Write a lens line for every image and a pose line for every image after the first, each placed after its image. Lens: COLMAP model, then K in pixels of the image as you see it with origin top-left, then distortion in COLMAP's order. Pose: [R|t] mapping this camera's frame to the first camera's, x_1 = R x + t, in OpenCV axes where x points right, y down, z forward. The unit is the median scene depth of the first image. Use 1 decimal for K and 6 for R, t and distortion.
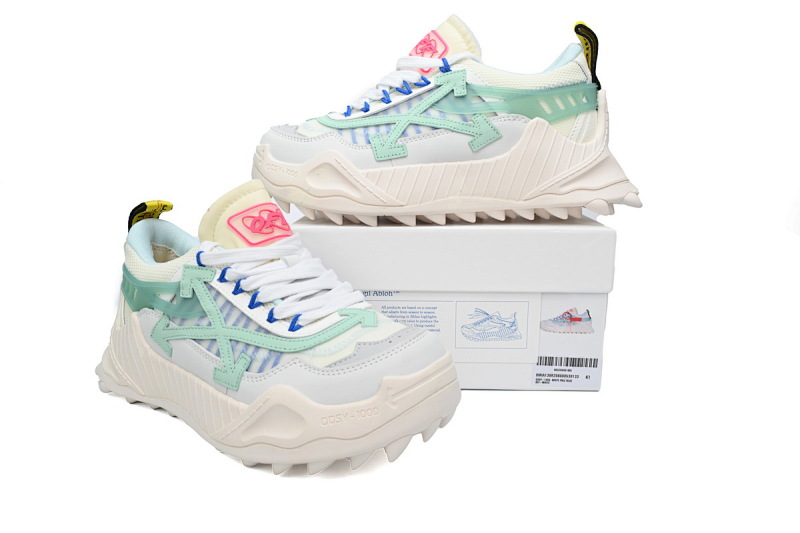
lens RADIAL K [[643.1, 0, 400.0], [0, 643.1, 266.5], [0, 0, 1]] dist [-0.003722, 0.000566]
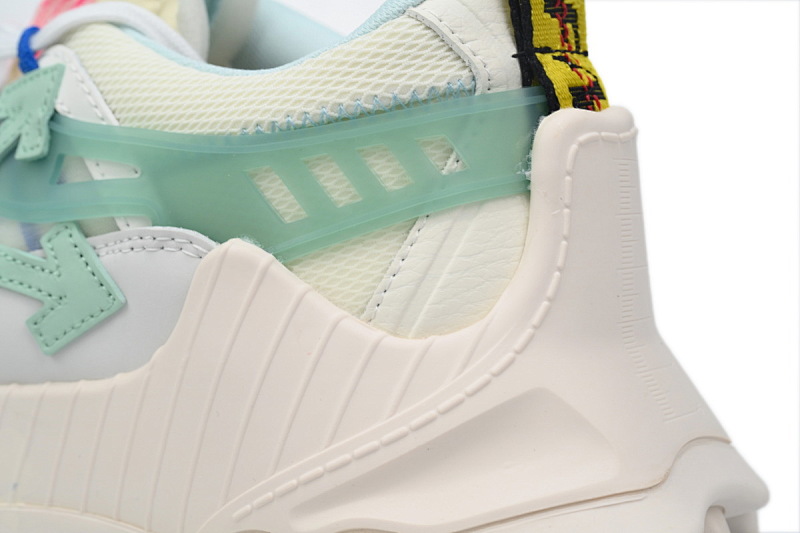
lens RADIAL K [[1417.4, 0, 400.0], [0, 1417.4, 266.5], [0, 0, 1]] dist [-0.039282, -0.120059]
pose [[0.891090, 0.026696, -0.453041, 0.533588], [-0.047098, 0.998318, -0.033810, -0.202765], [0.451376, 0.051465, 0.890848, 0.507753]]
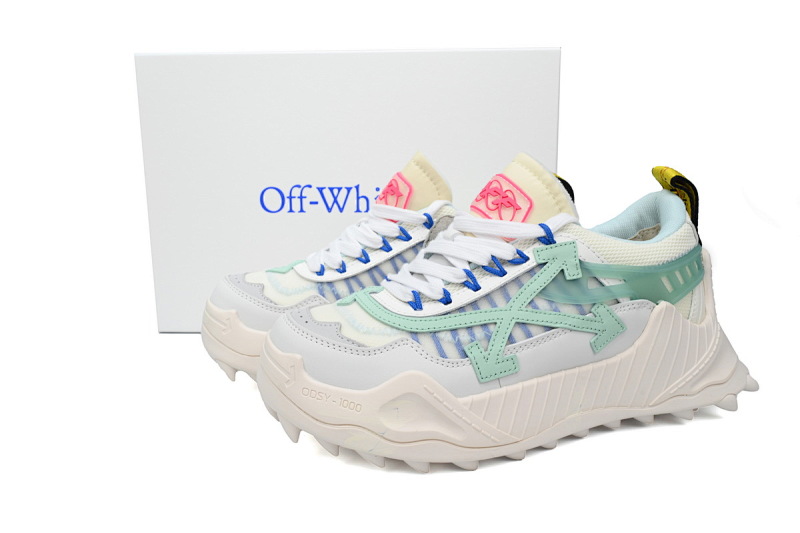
lens RADIAL K [[643.1, 0, 400.0], [0, 643.1, 266.5], [0, 0, 1]] dist [-0.003722, 0.000566]
pose [[0.946463, -0.065617, 0.316073, -0.328852], [0.058107, 0.997760, 0.033136, -0.315853], [-0.317539, -0.012996, 0.948156, 0.361030]]
